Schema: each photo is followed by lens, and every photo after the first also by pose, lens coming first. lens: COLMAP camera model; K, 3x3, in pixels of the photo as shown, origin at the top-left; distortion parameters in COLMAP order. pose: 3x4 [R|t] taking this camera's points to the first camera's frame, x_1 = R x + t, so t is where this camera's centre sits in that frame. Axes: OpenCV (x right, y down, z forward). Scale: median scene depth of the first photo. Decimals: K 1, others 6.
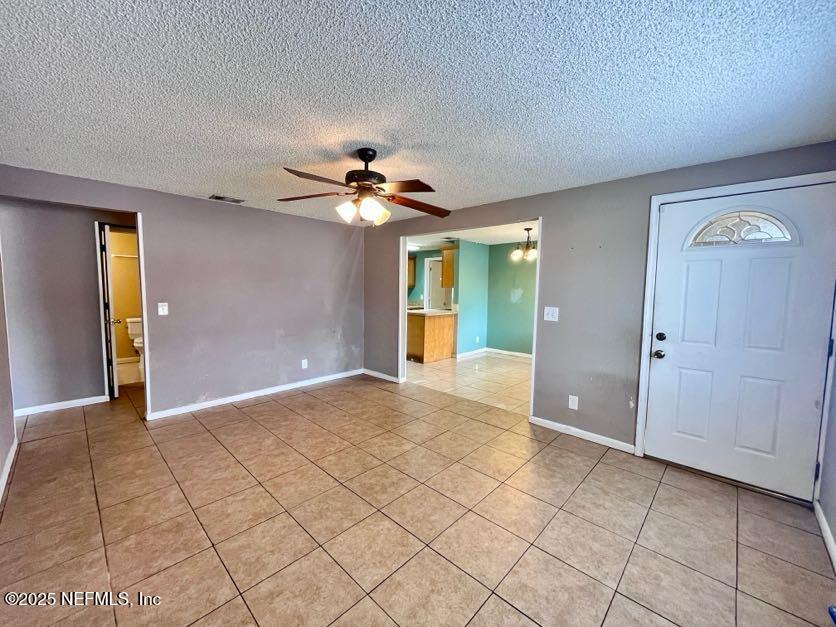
lens RADIAL K [[338.8, 0, 415.2], [0, 338.8, 316.1], [0, 0, 1]] dist [0.000252, -0.001018]
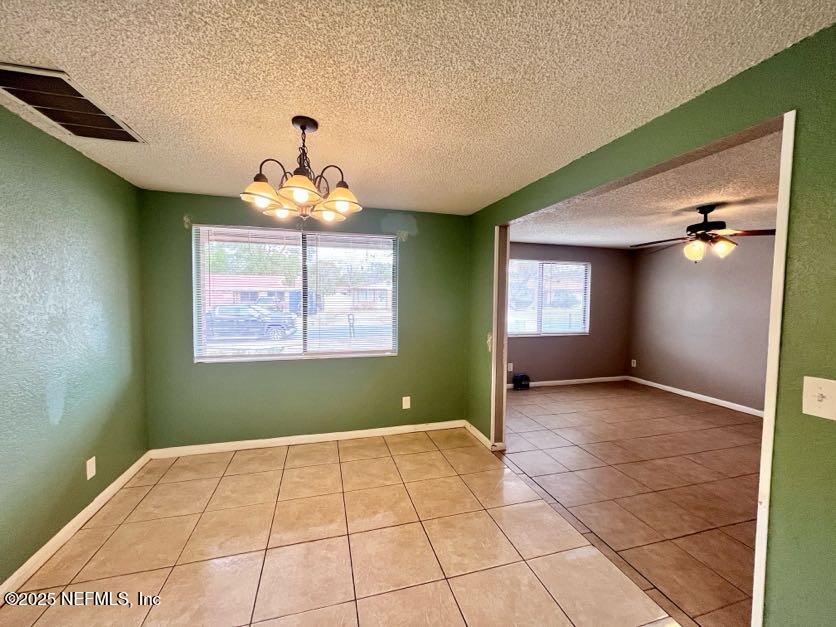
lens RADIAL K [[338.8, 0, 415.2], [0, 338.8, 316.1], [0, 0, 1]] dist [0.000252, -0.001018]
pose [[-0.864967, -0.048230, 0.499507, 0.056400], [0.025038, 0.989984, 0.138944, -0.092240], [-0.501205, 0.132689, -0.855095, 0.966679]]
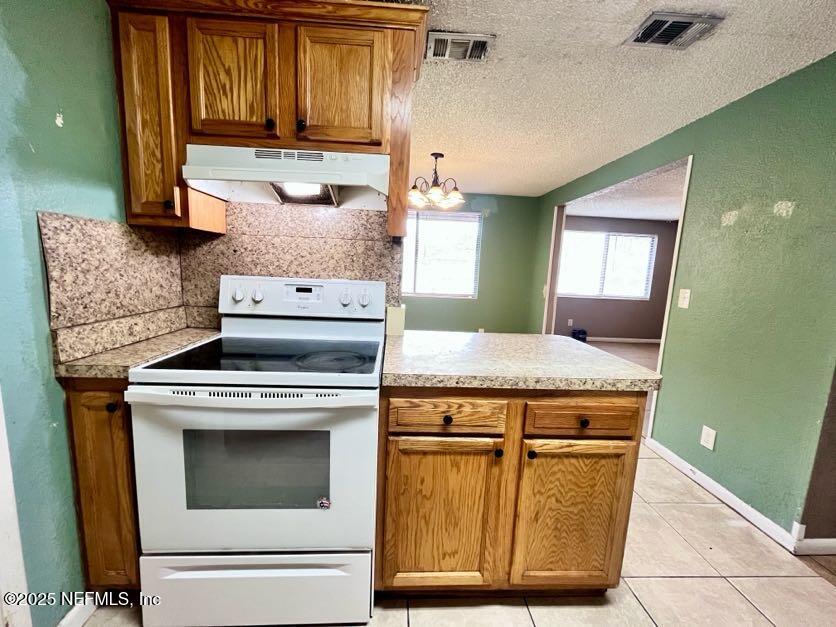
lens RADIAL K [[338.8, 0, 415.2], [0, 338.8, 316.1], [0, 0, 1]] dist [0.000252, -0.001018]
pose [[-0.721644, -0.147922, 0.676276, -0.069460], [0.002096, 0.976432, 0.215813, -0.083098], [-0.692261, 0.157158, -0.704327, 1.158982]]
